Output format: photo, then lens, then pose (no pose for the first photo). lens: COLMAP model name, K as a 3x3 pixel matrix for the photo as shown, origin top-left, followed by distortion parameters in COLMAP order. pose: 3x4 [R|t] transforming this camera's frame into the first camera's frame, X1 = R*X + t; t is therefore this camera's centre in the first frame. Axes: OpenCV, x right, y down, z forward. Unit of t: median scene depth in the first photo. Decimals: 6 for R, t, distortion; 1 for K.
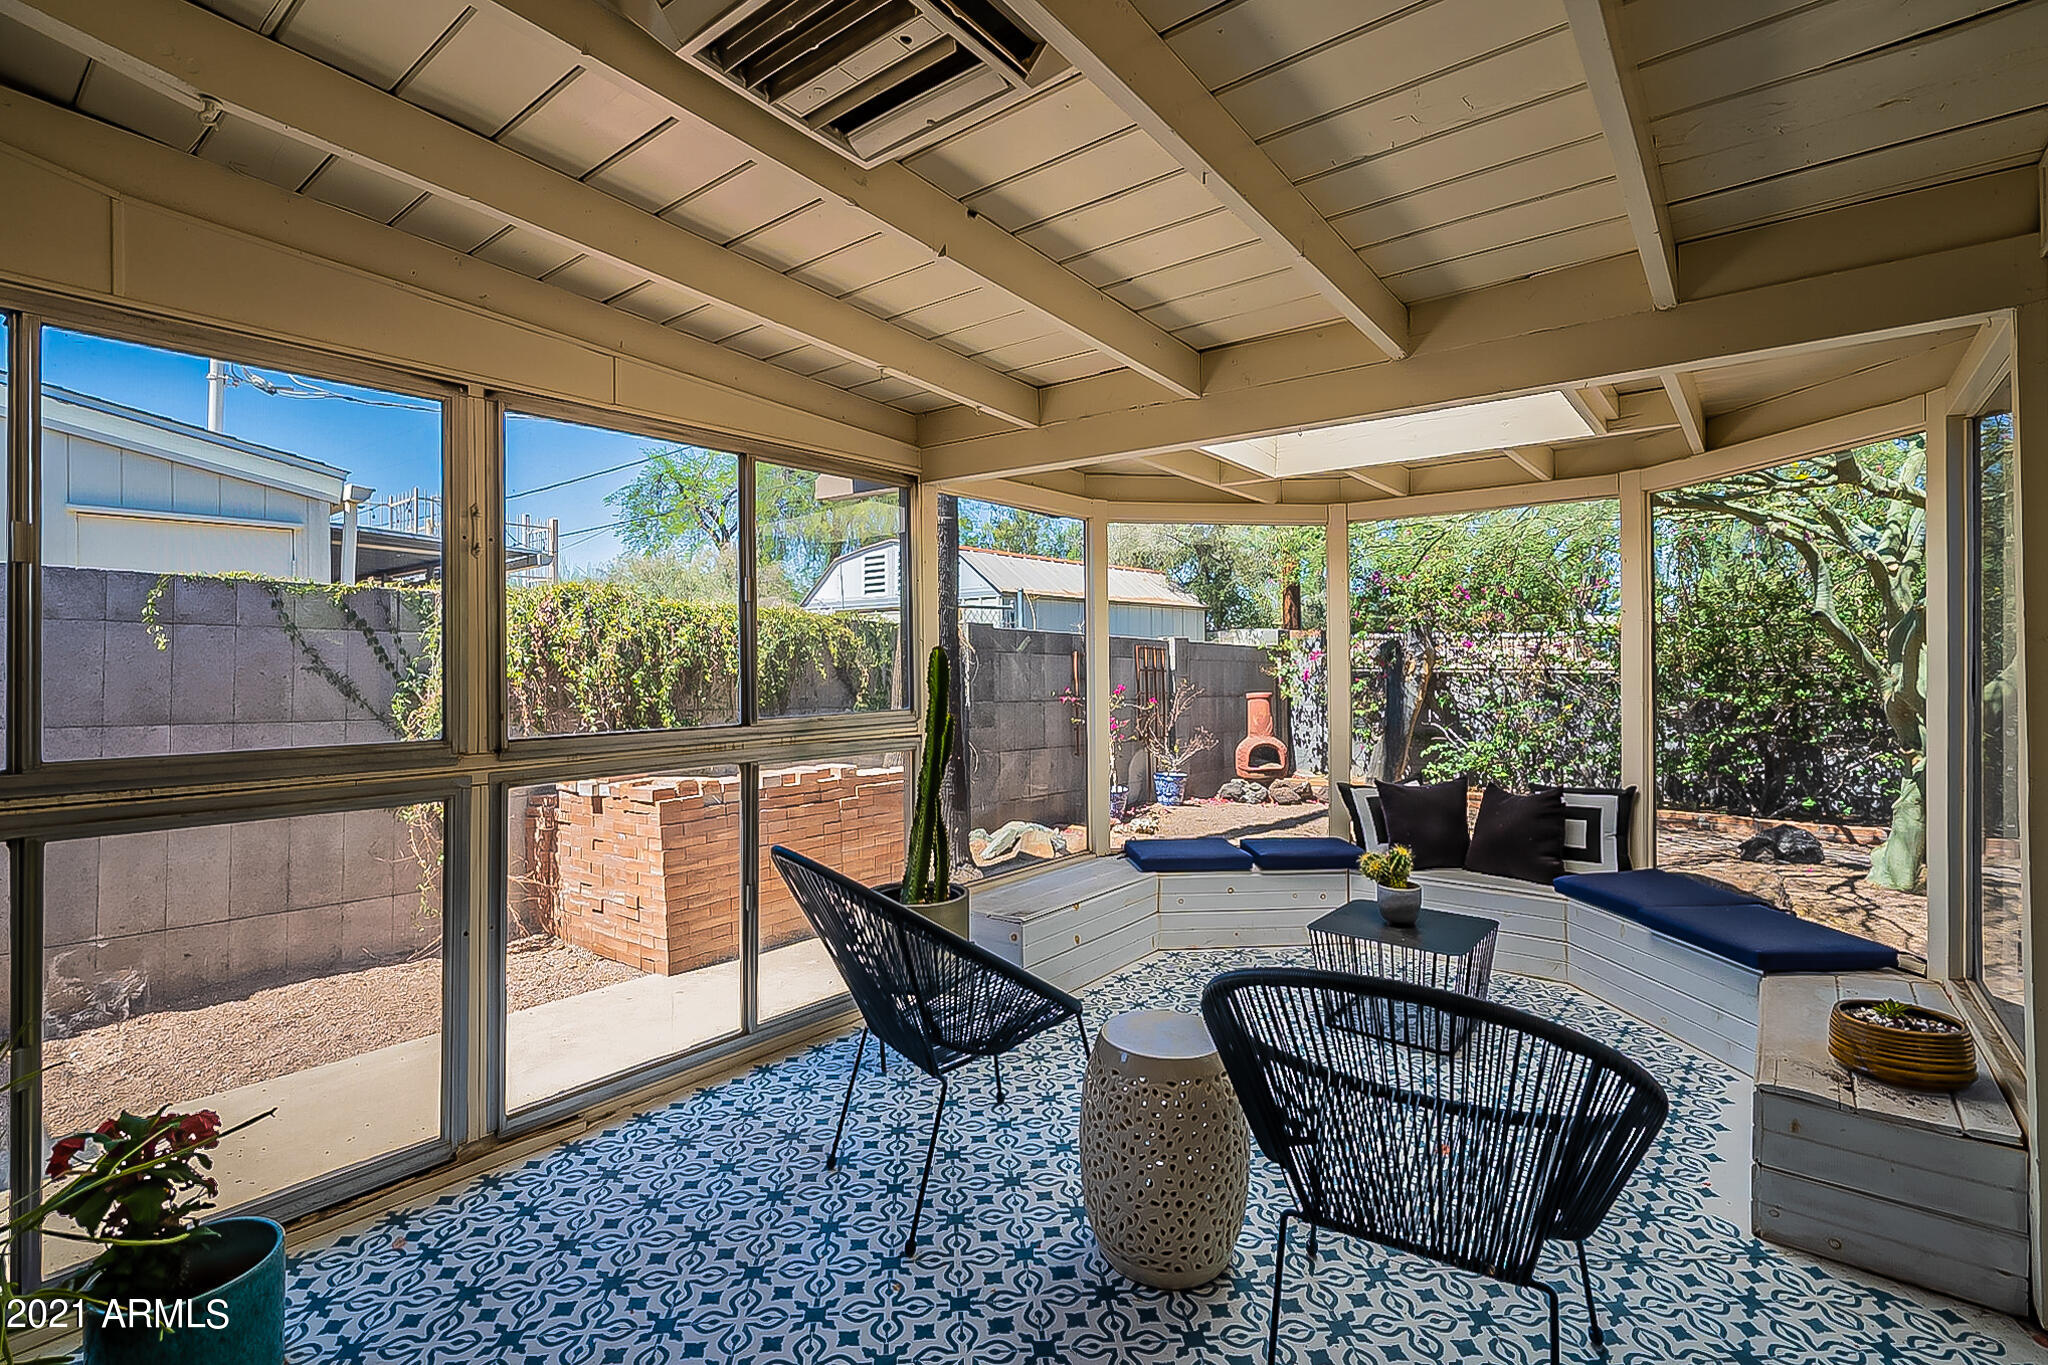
lens RADIAL K [[962.5, 0, 1032.6], [0, 962.5, 693.6], [0, 0, 1]] dist [-0.005296, -0.000091]
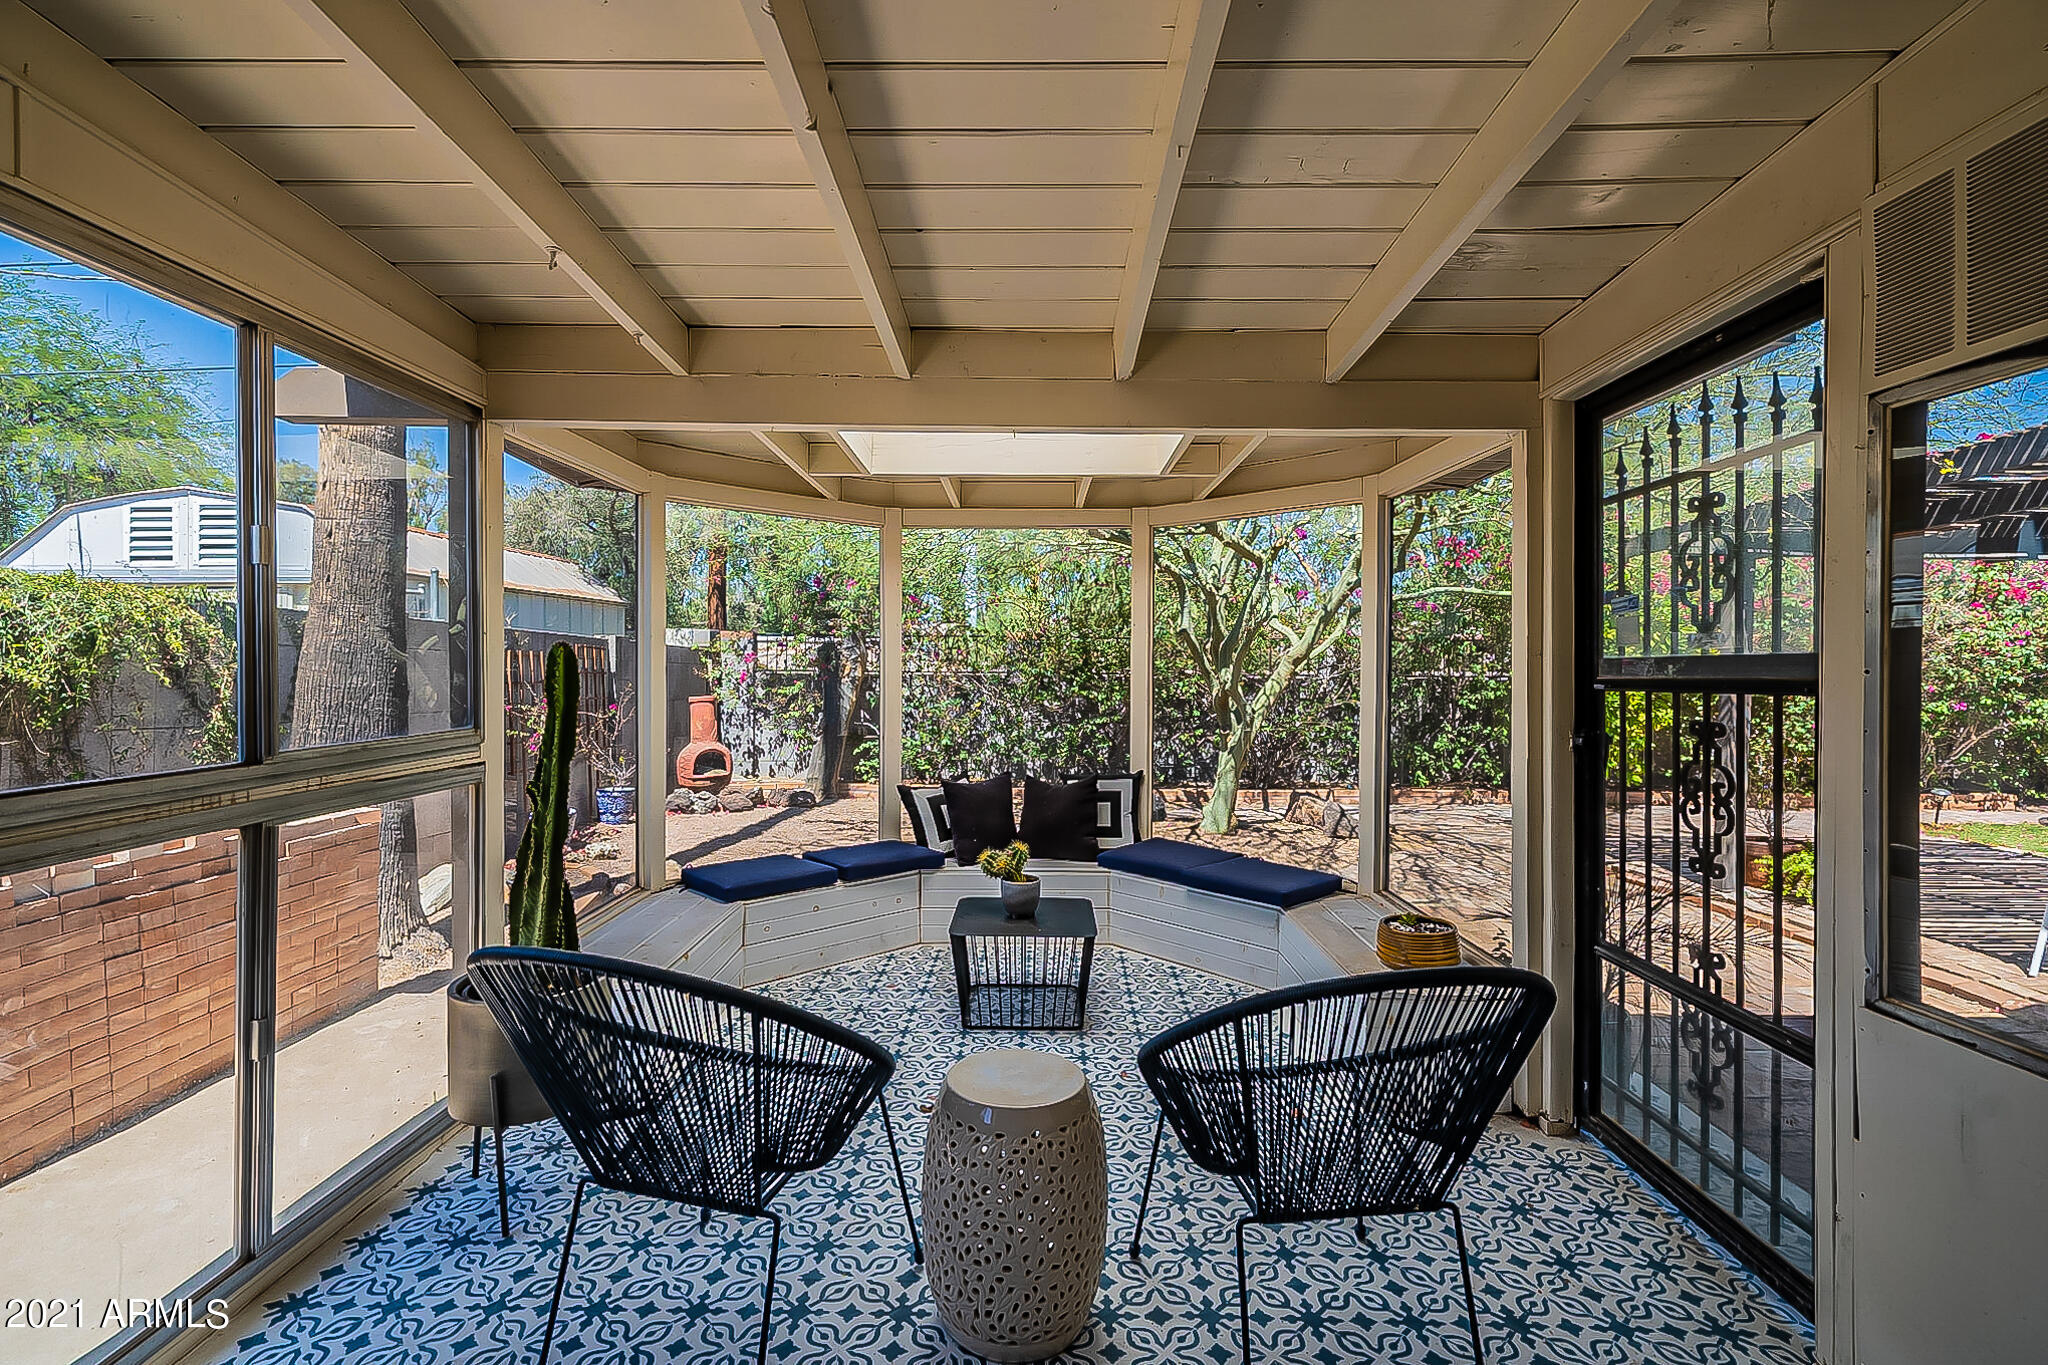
lens RADIAL K [[947.8, 0, 1023.8], [0, 947.8, 695.2], [0, 0, 1]] dist [-0.001710, 0.000645]
pose [[0.778277, -0.014007, 0.627764, -0.228326], [0.013362, 0.999894, 0.005745, -0.006500], [-0.627778, 0.003917, 0.778382, 0.164414]]
